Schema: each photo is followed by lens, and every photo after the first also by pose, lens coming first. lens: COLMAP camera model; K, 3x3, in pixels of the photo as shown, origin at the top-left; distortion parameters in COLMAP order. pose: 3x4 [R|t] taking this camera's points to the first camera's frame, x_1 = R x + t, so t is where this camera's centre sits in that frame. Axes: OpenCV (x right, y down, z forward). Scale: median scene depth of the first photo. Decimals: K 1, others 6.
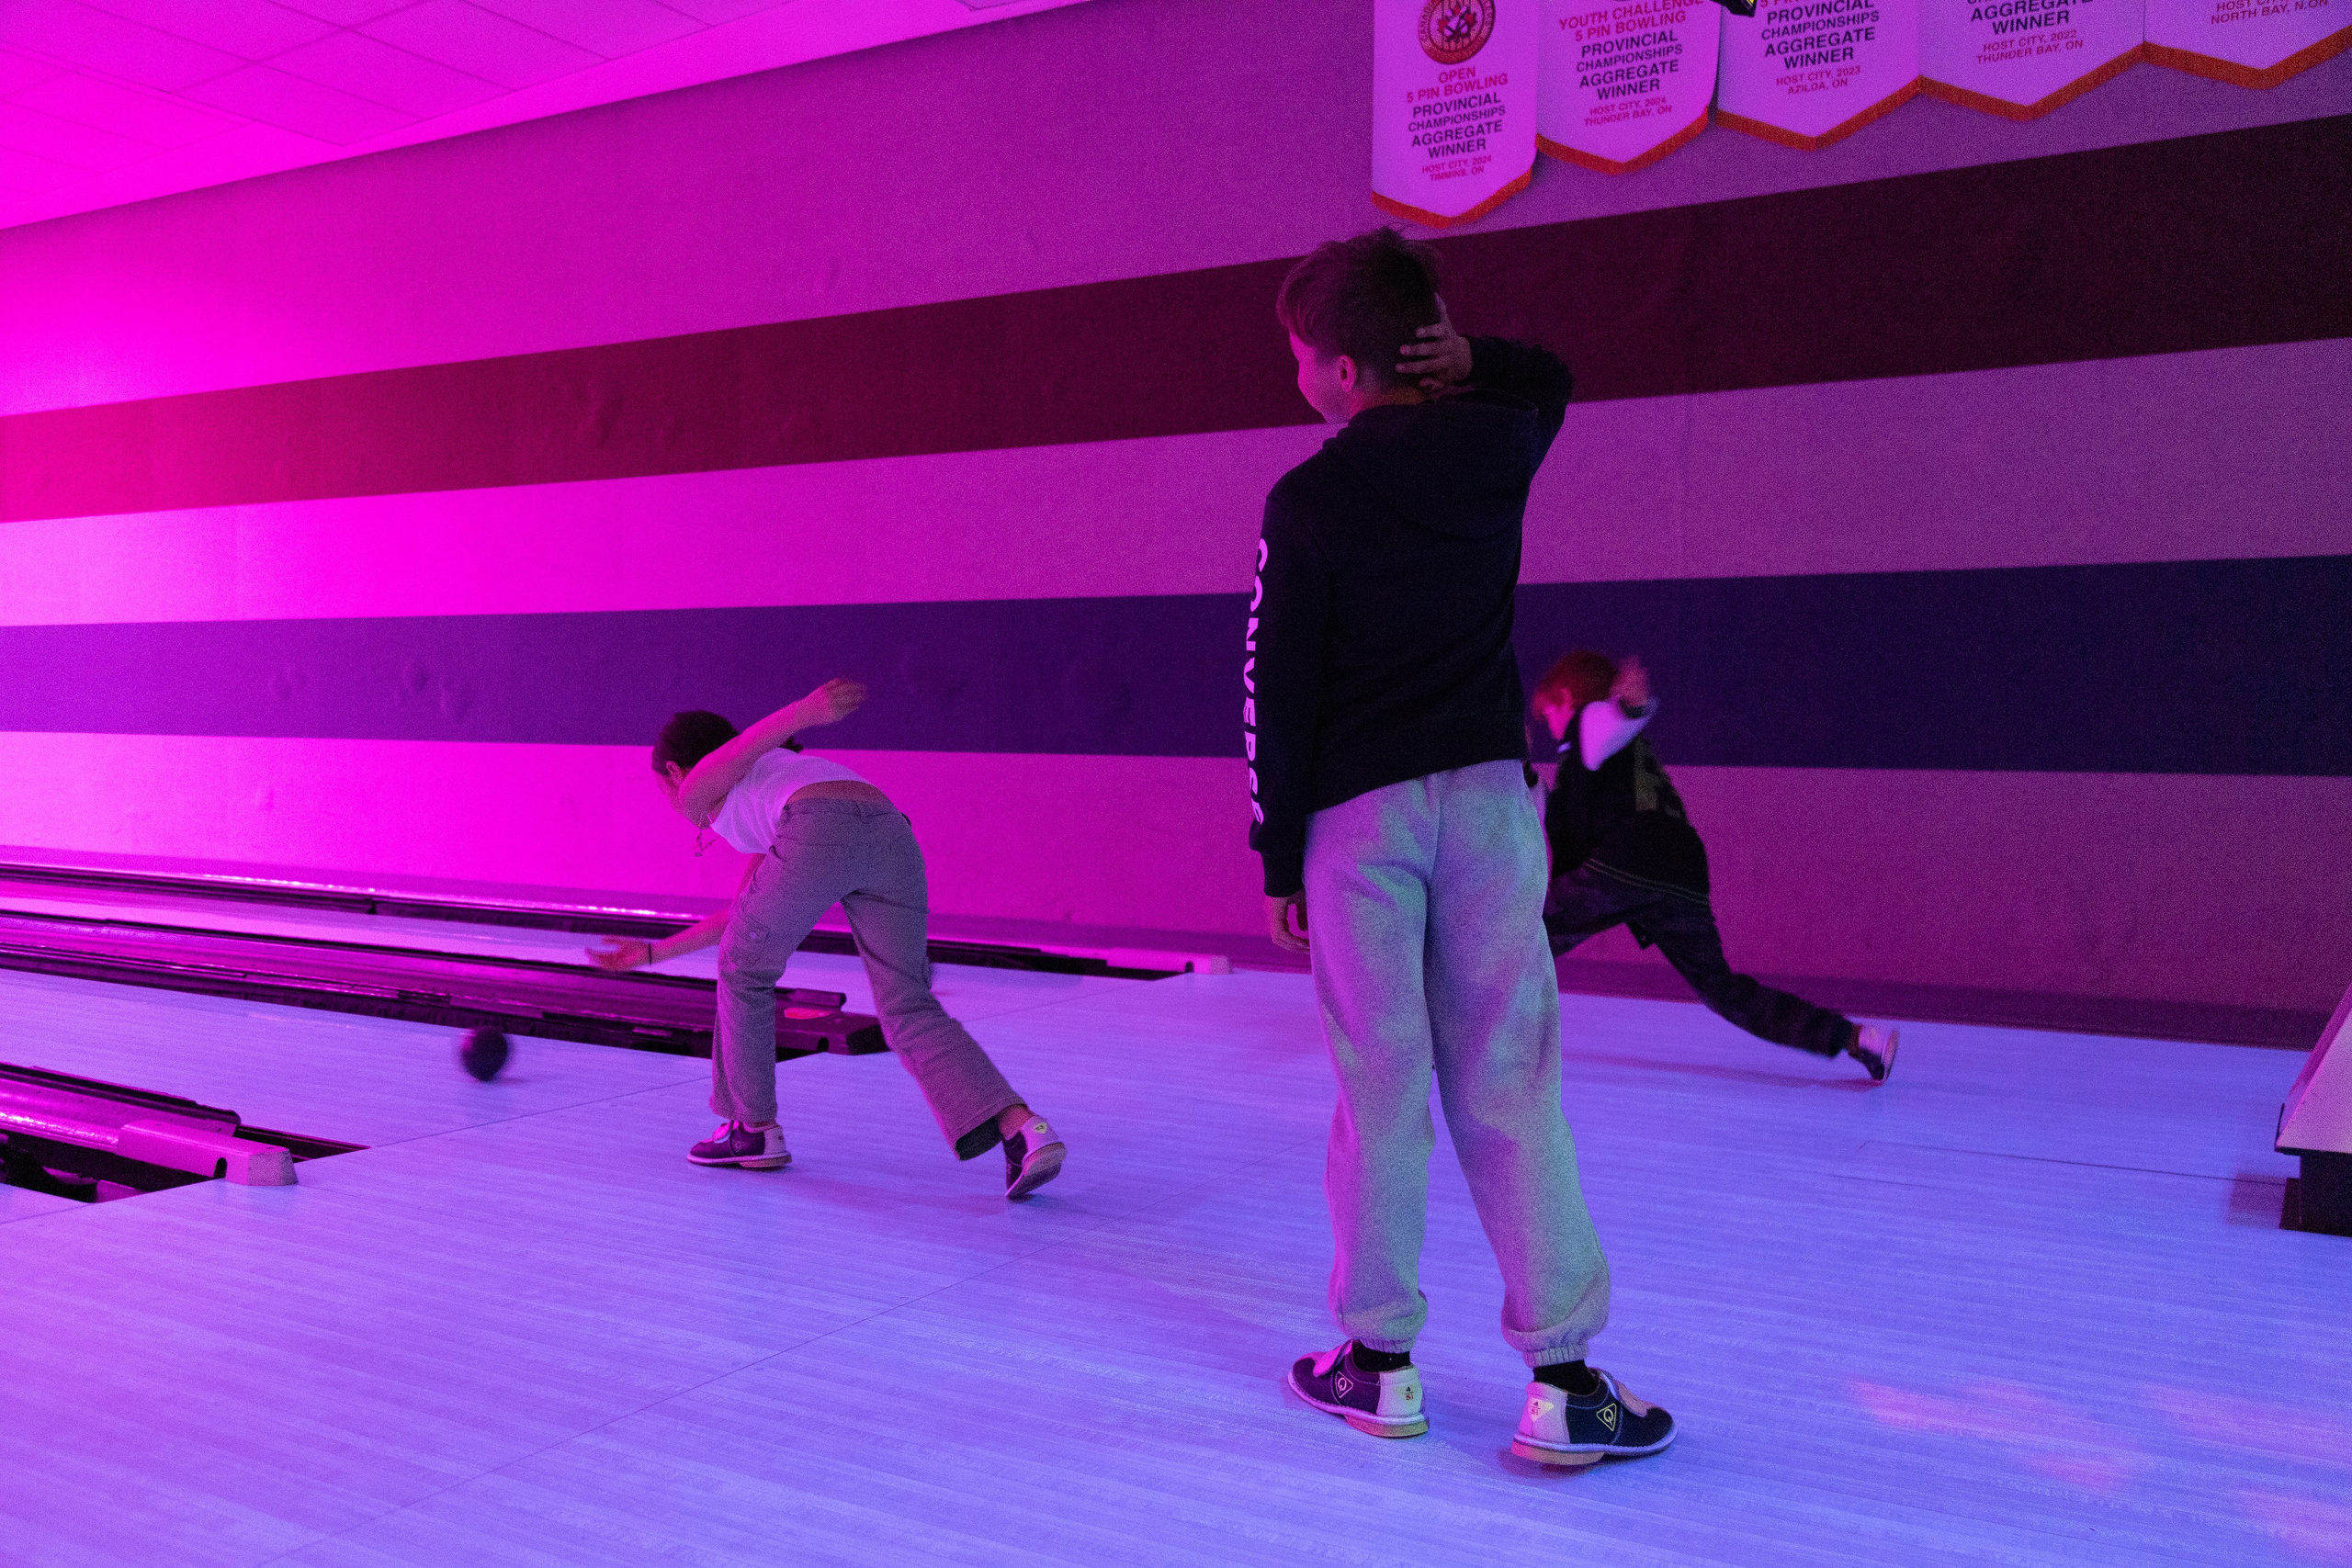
lens RADIAL K [[1908.6, 0, 1192.6], [0, 1908.6, 784.3], [0, 0, 1]] dist [0.033656, -0.025634]
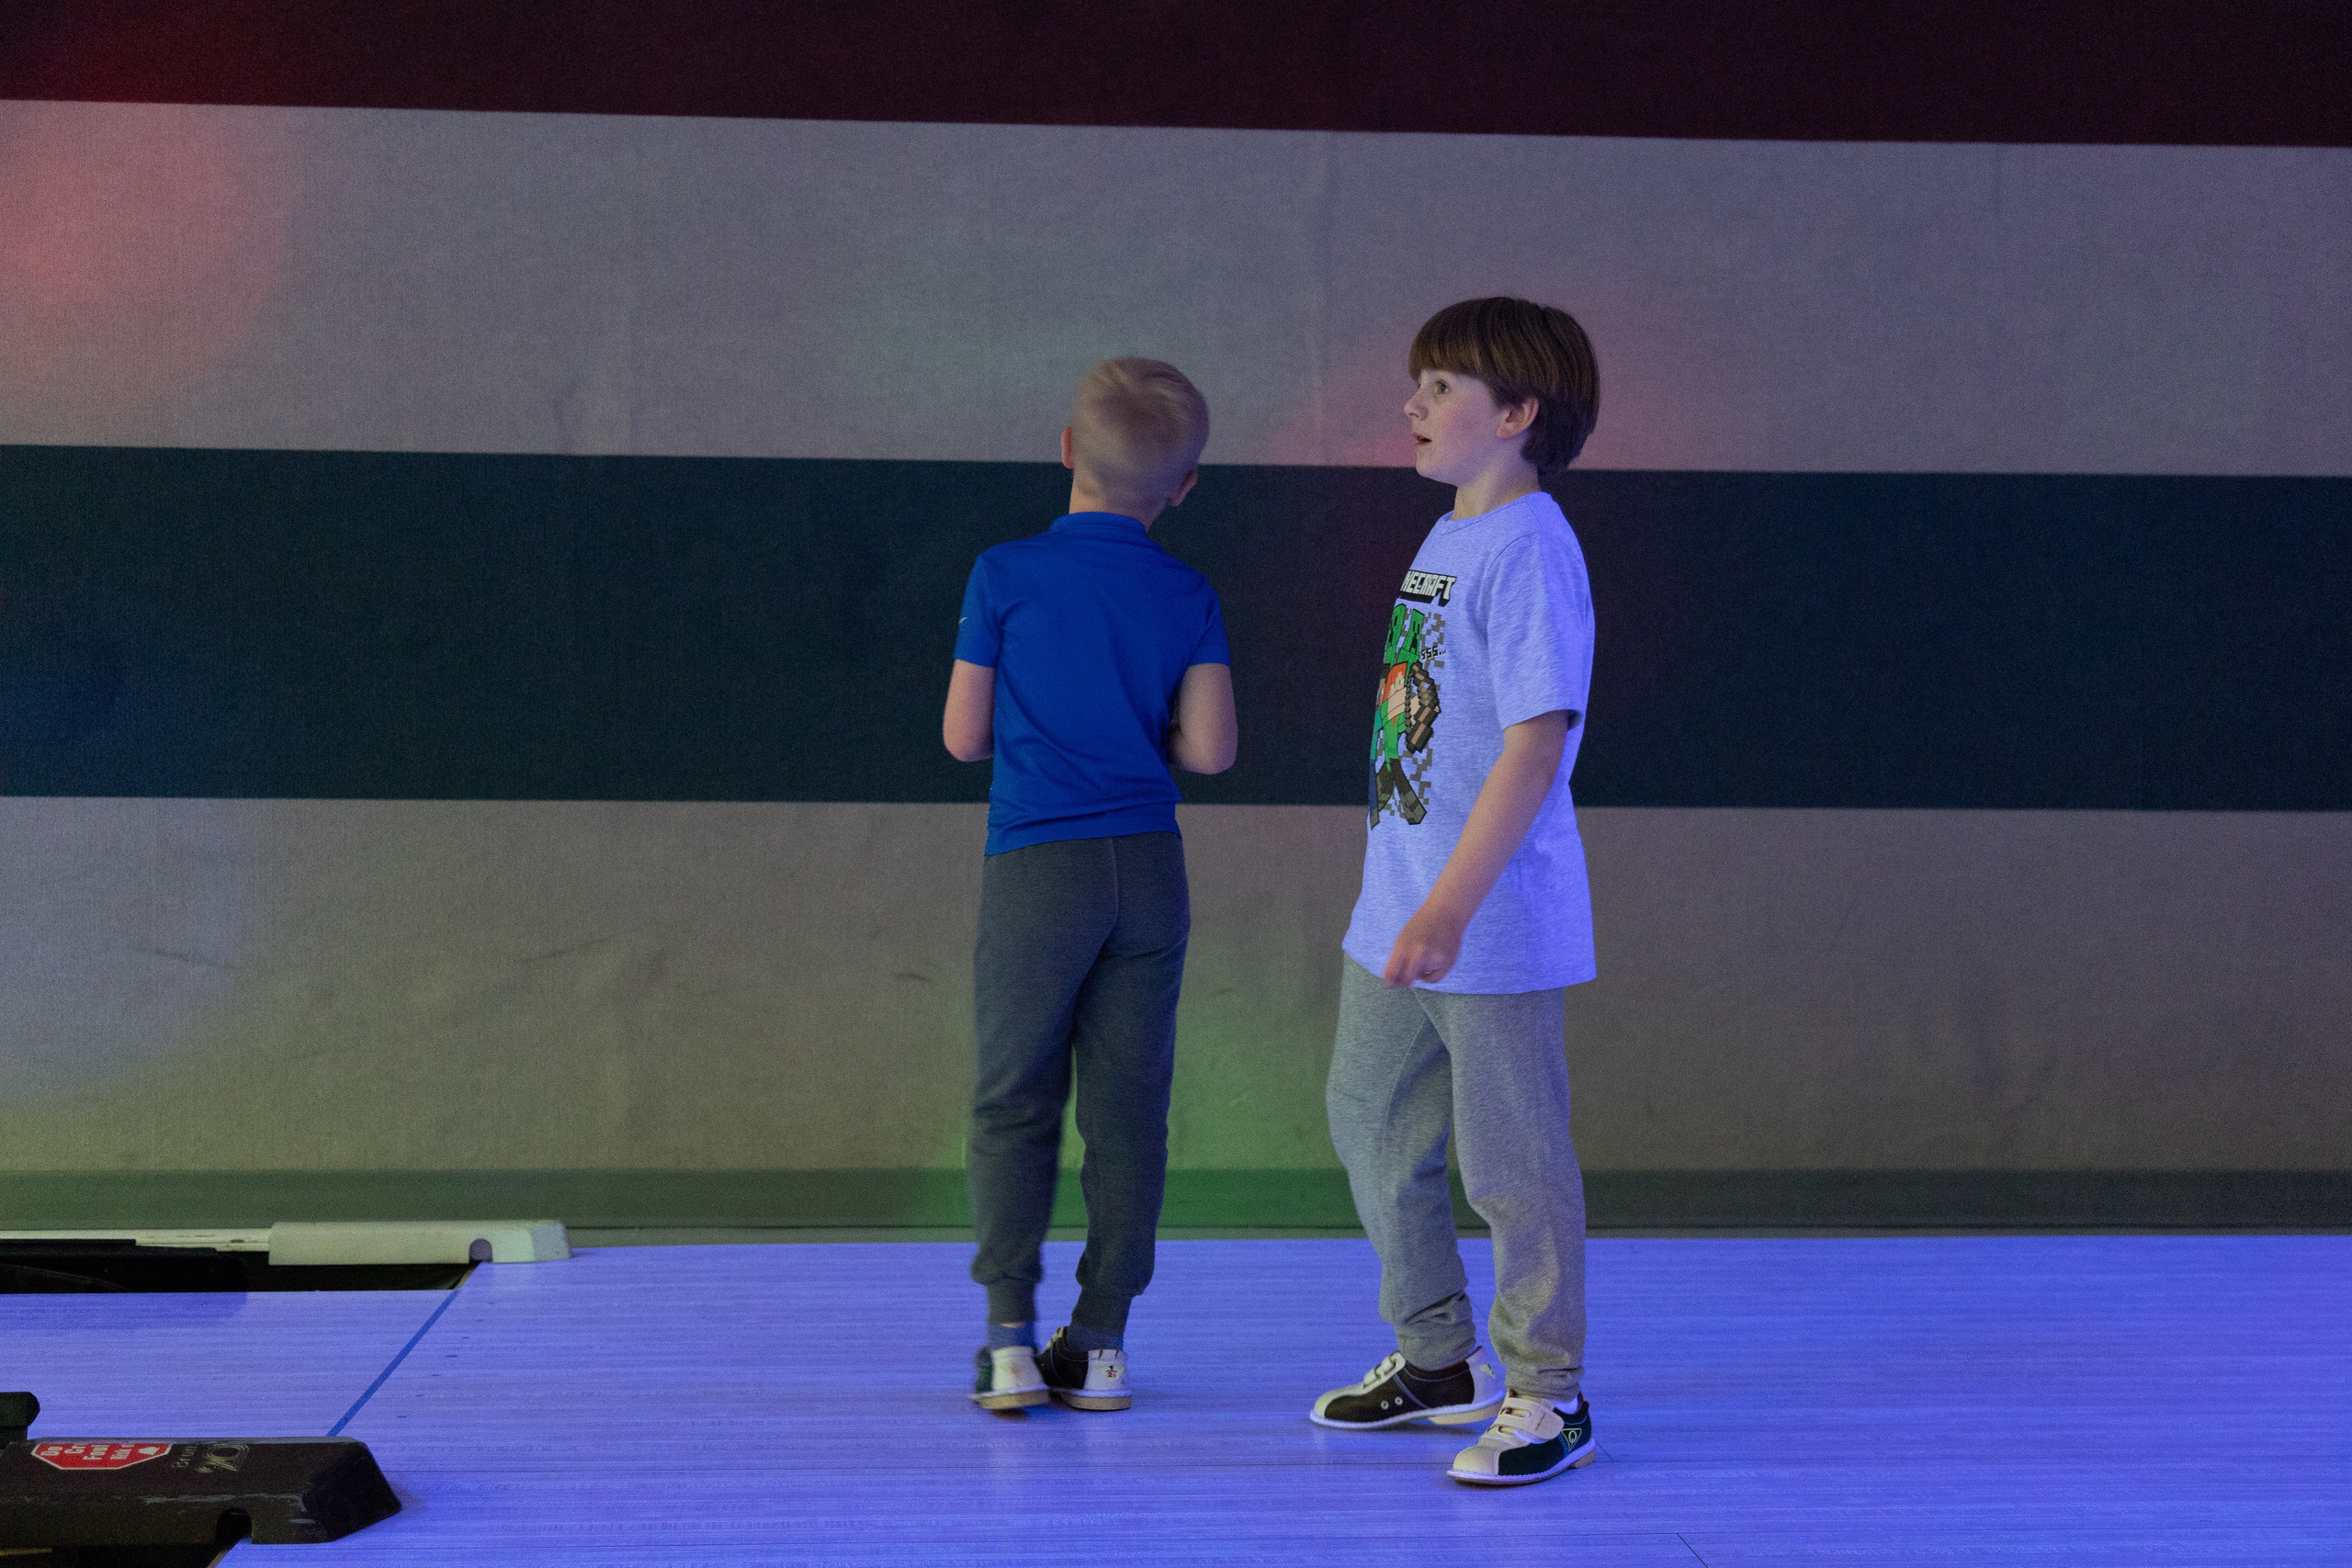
lens RADIAL K [[3373.7, 0, 1083.1], [0, 3373.7, 783.7], [0, 0, 1]] dist [0.030250, -0.004495]
pose [[0.825271, -0.010273, 0.564643, -0.397119], [0.017896, 0.999808, -0.007967, -0.010745], [-0.564453, 0.016680, 0.825297, 0.270019]]
